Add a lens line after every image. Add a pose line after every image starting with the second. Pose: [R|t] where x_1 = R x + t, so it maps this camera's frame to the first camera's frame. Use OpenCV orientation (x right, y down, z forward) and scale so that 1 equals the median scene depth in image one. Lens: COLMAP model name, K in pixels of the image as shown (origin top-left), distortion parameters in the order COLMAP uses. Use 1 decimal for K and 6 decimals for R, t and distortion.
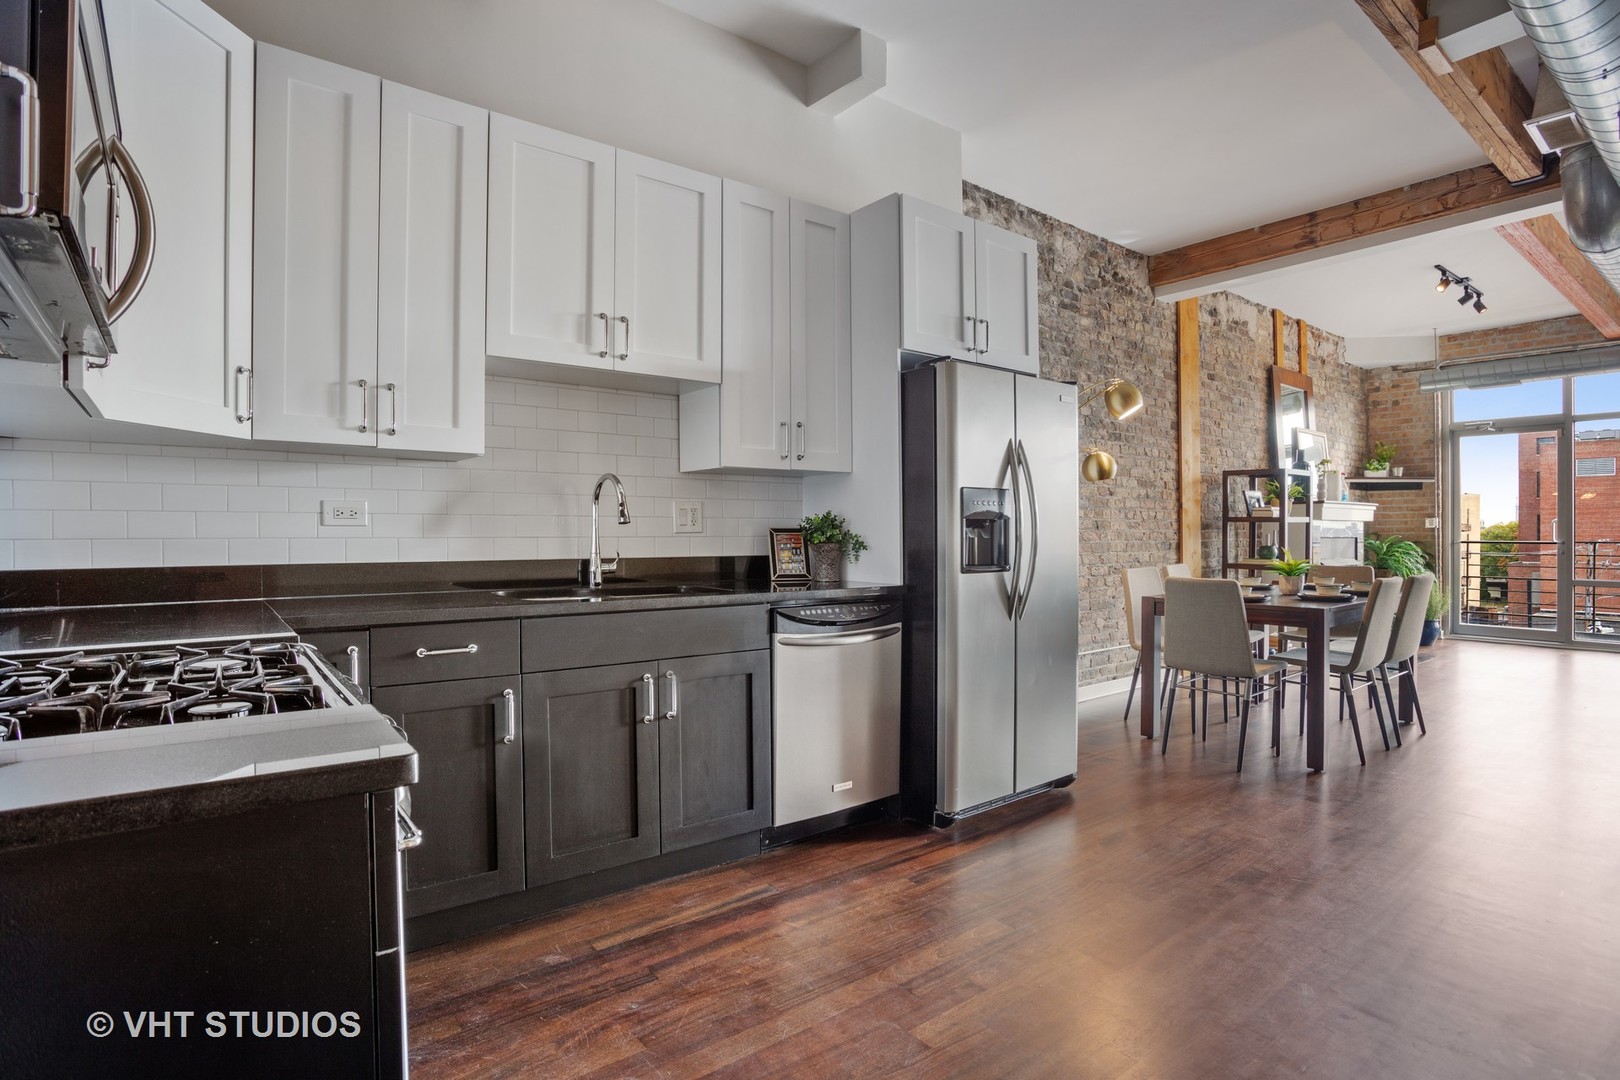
lens RADIAL K [[792.5, 0, 823.4], [0, 792.5, 525.9], [0, 0, 1]] dist [-0.069172, 0.026417]
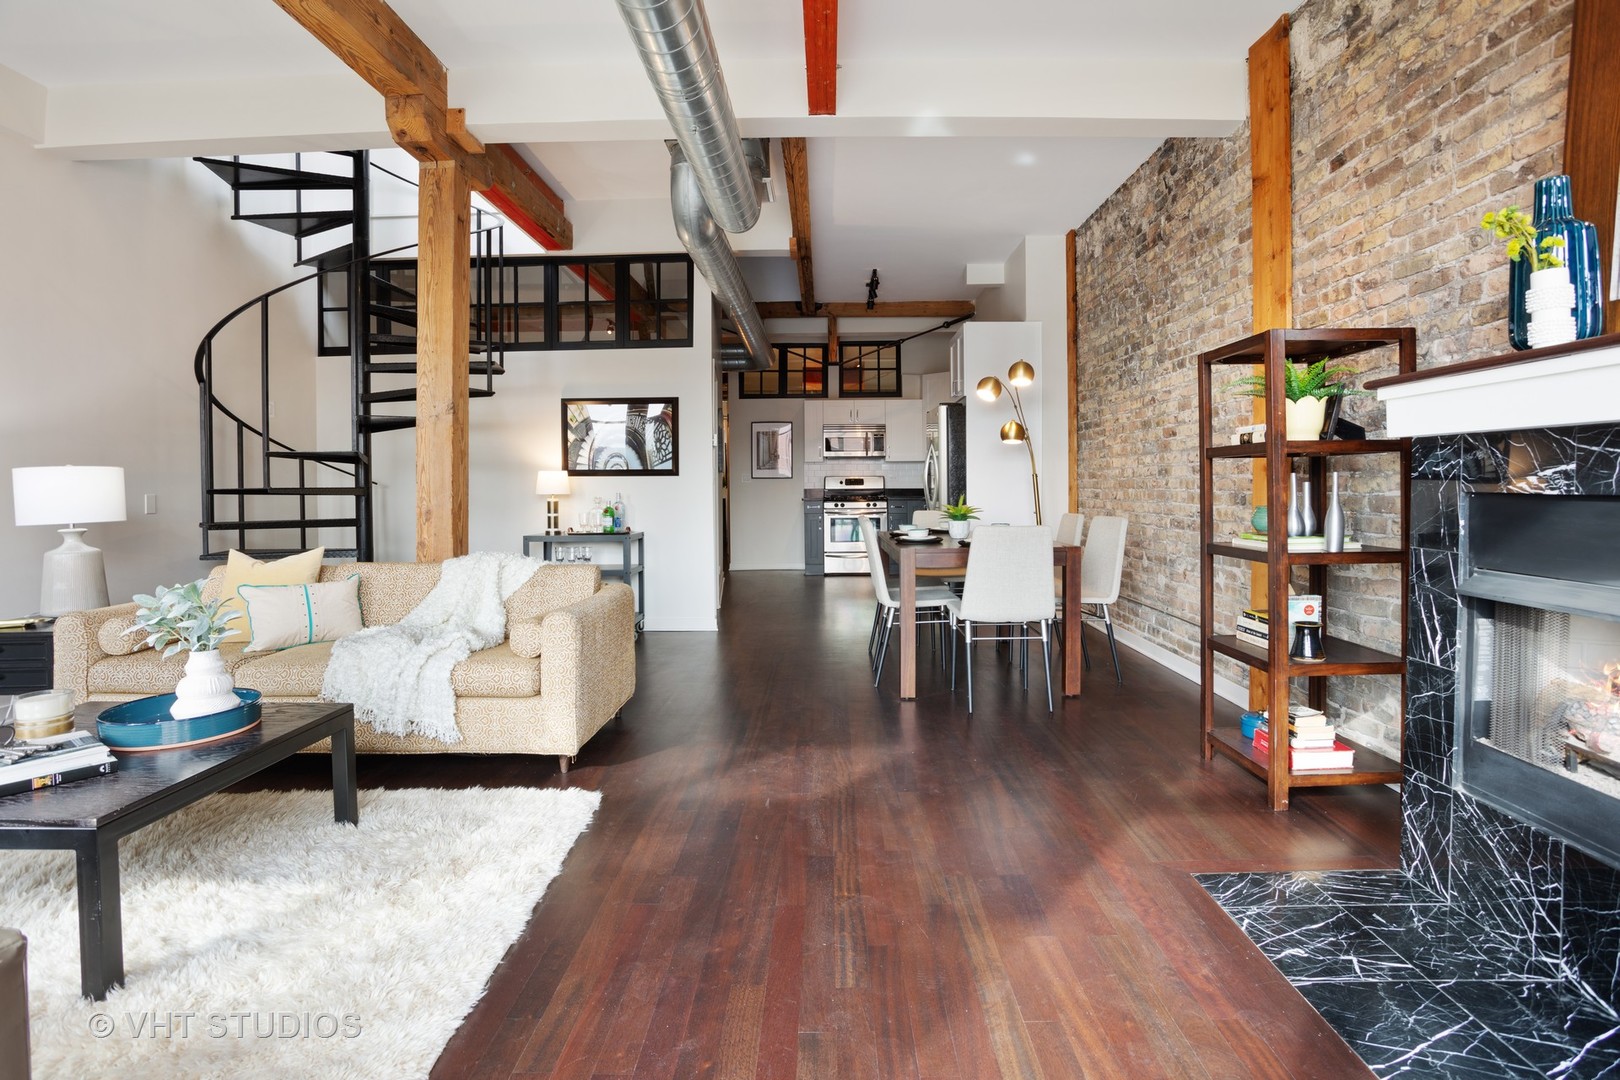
lens RADIAL K [[792.5, 0, 819.0], [0, 792.5, 503.2], [0, 0, 1]] dist [-0.069172, 0.026417]
pose [[-0.621662, 0.025572, -0.782868, 1.059574], [0.011413, 0.999657, 0.023590, 0.008582], [0.783202, 0.005730, -0.621741, 1.019677]]
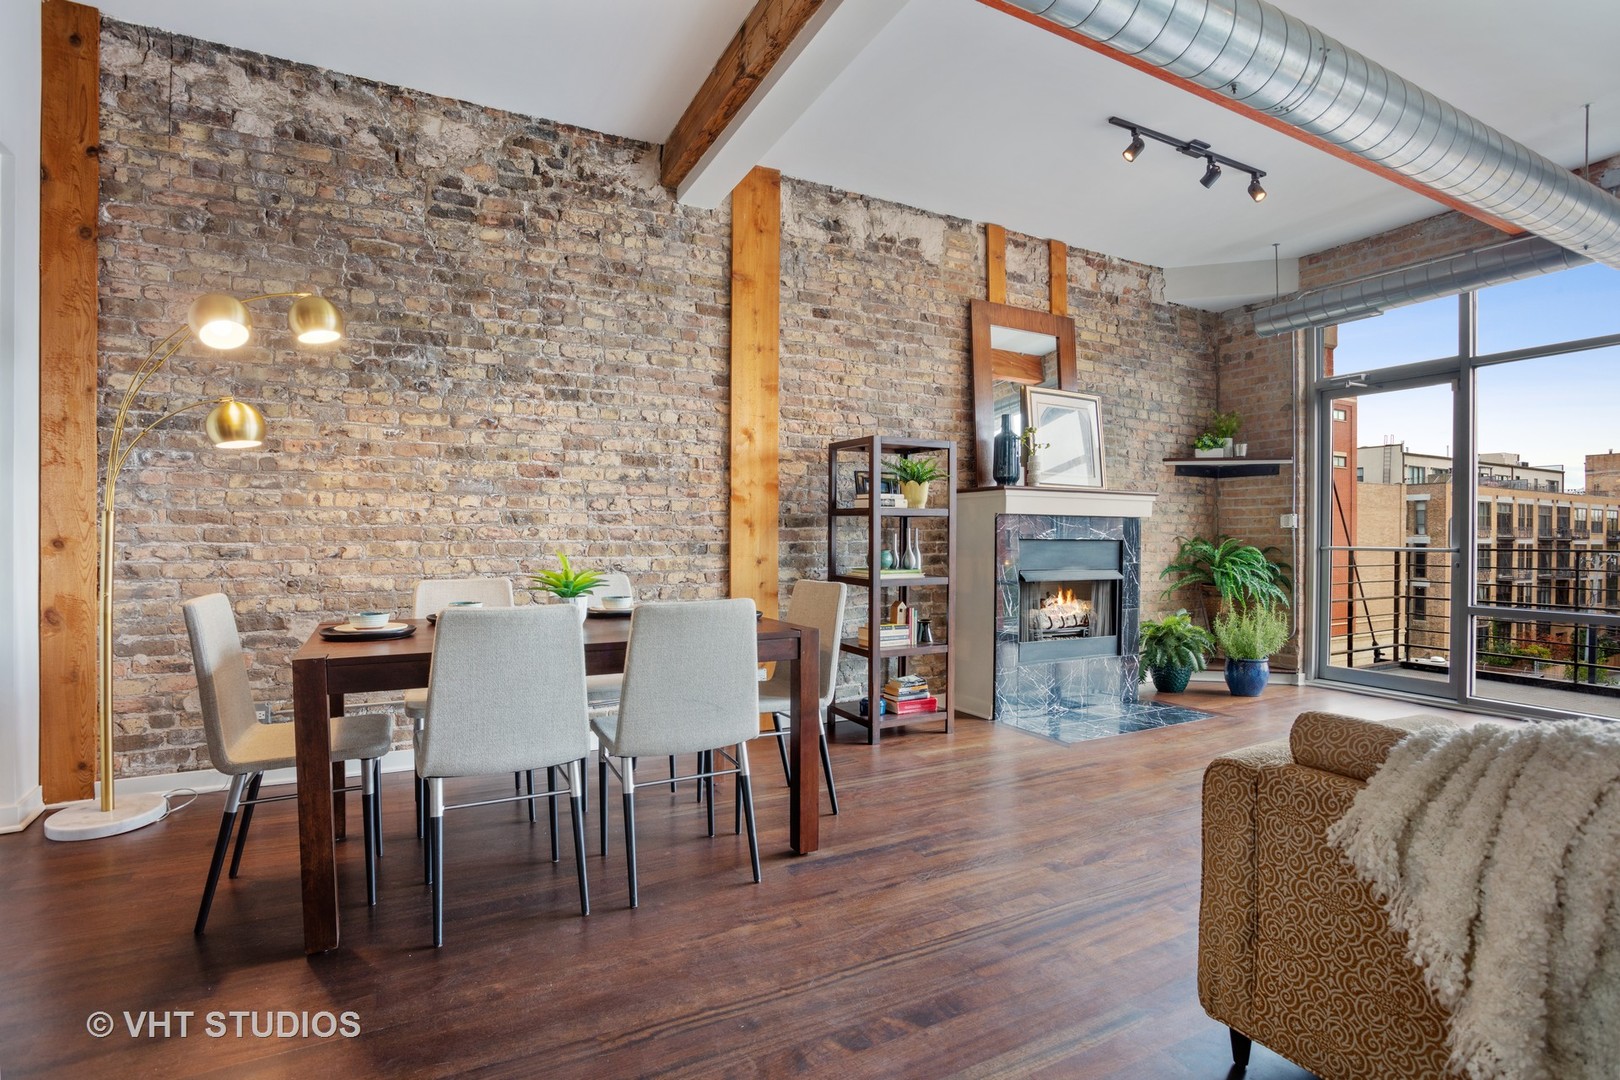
lens RADIAL K [[792.5, 0, 824.6], [0, 792.5, 535.4], [0, 0, 1]] dist [-0.069172, 0.026417]
pose [[0.986657, 0.003862, -0.162765, 0.604686], [-0.003321, 0.999988, 0.003595, 0.009492], [0.162777, -0.003006, 0.986658, 0.278444]]
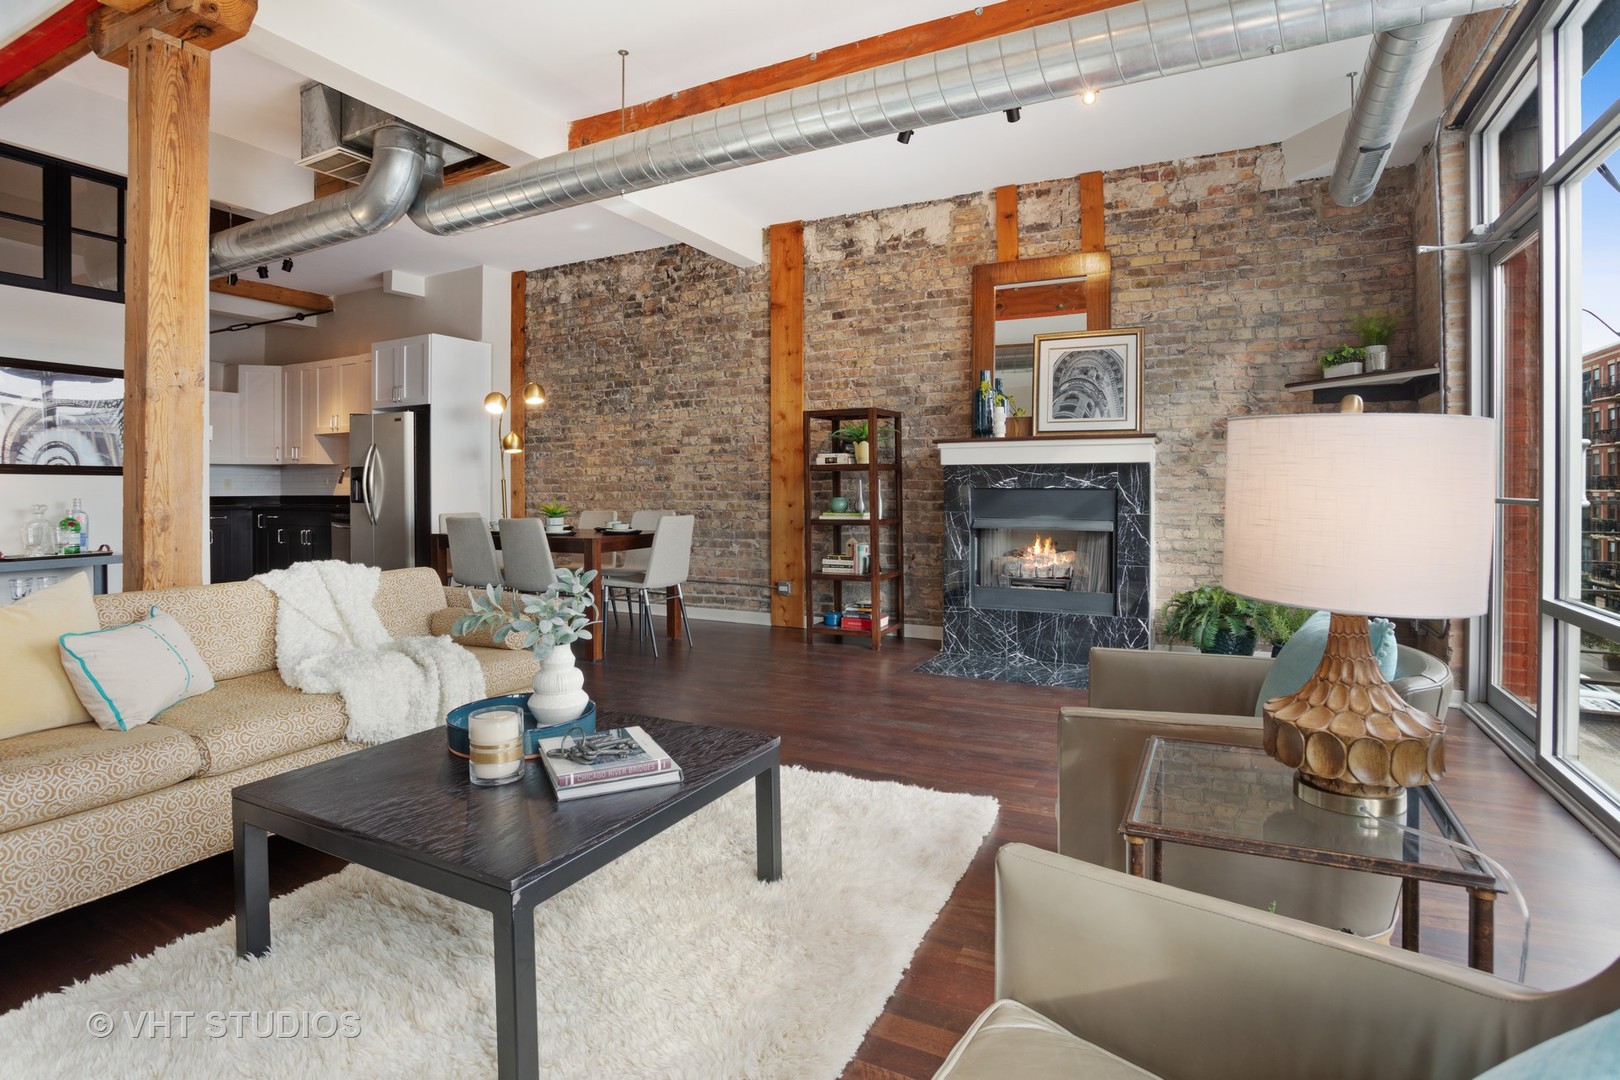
lens RADIAL K [[792.5, 0, 823.0], [0, 792.5, 483.3], [0, 0, 1]] dist [-0.069172, 0.026417]
pose [[0.431932, -0.005435, -0.901890, 1.309649], [0.008284, 0.999964, -0.002059, 0.010385], [0.901868, -0.006582, 0.431962, 0.559549]]
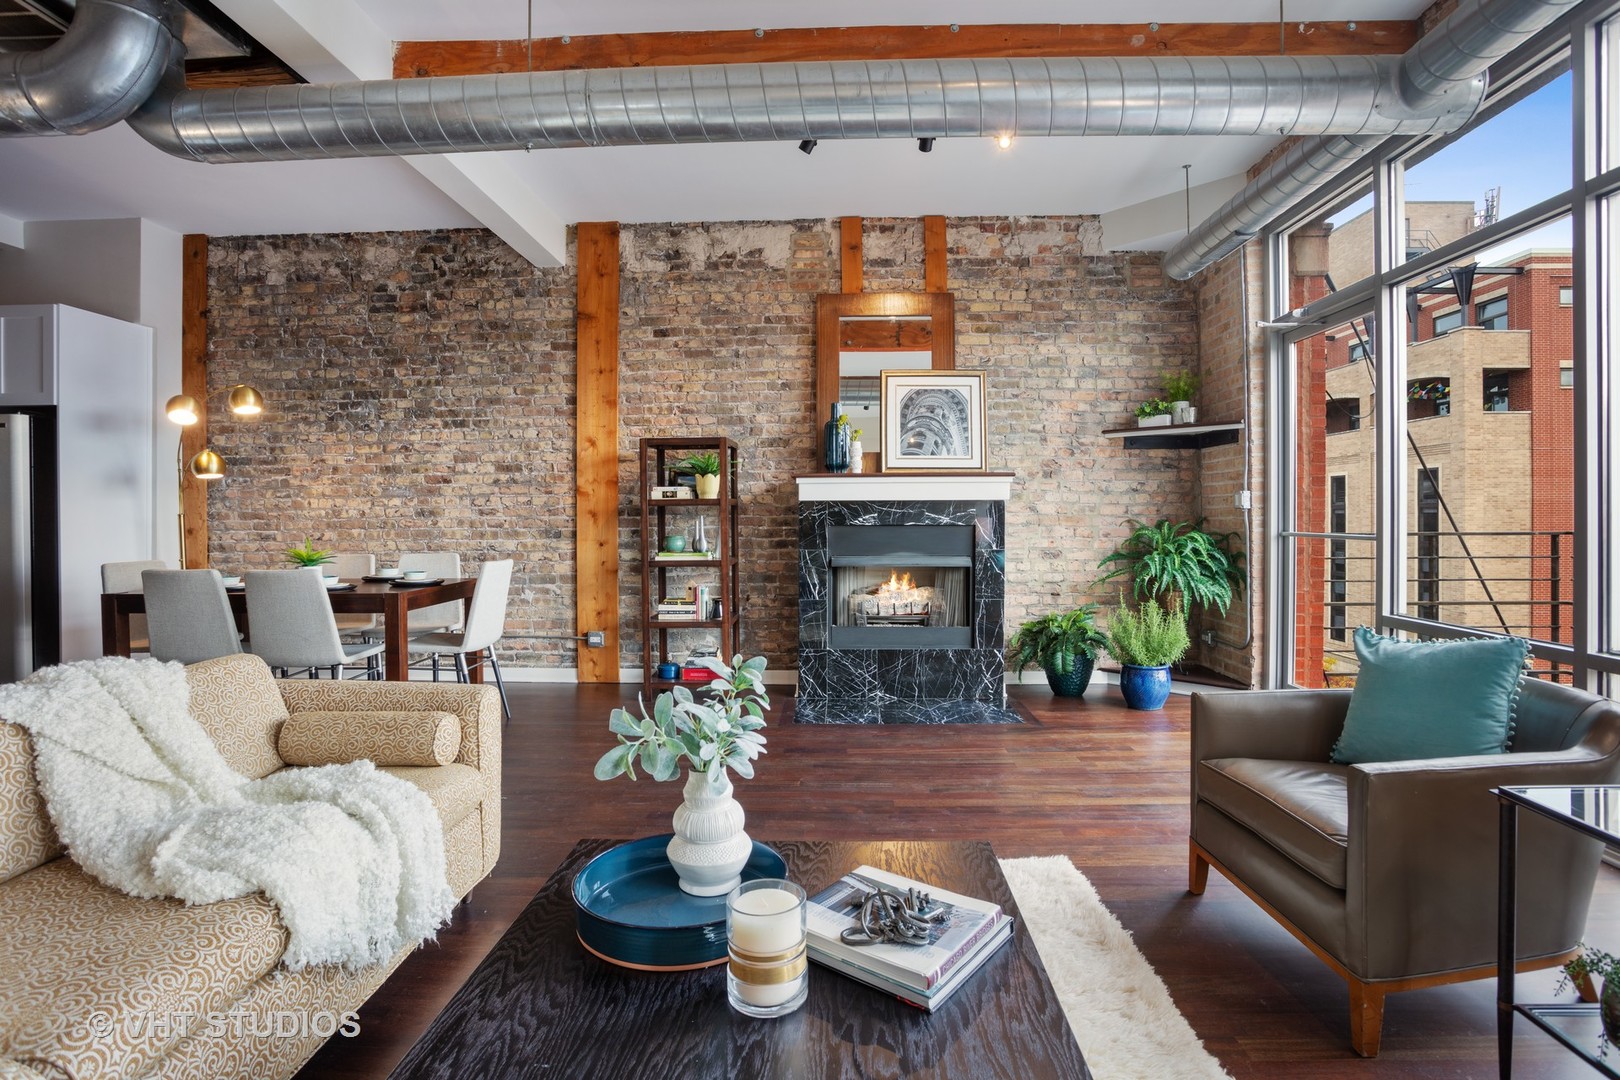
lens RADIAL K [[792.5, 0, 830.7], [0, 792.5, 514.9], [0, 0, 1]] dist [-0.069172, 0.026417]
pose [[0.771774, -0.004963, -0.635878, 1.147939], [0.008440, 0.999961, 0.002439, 0.003238], [0.635841, -0.007249, 0.771786, 0.449761]]
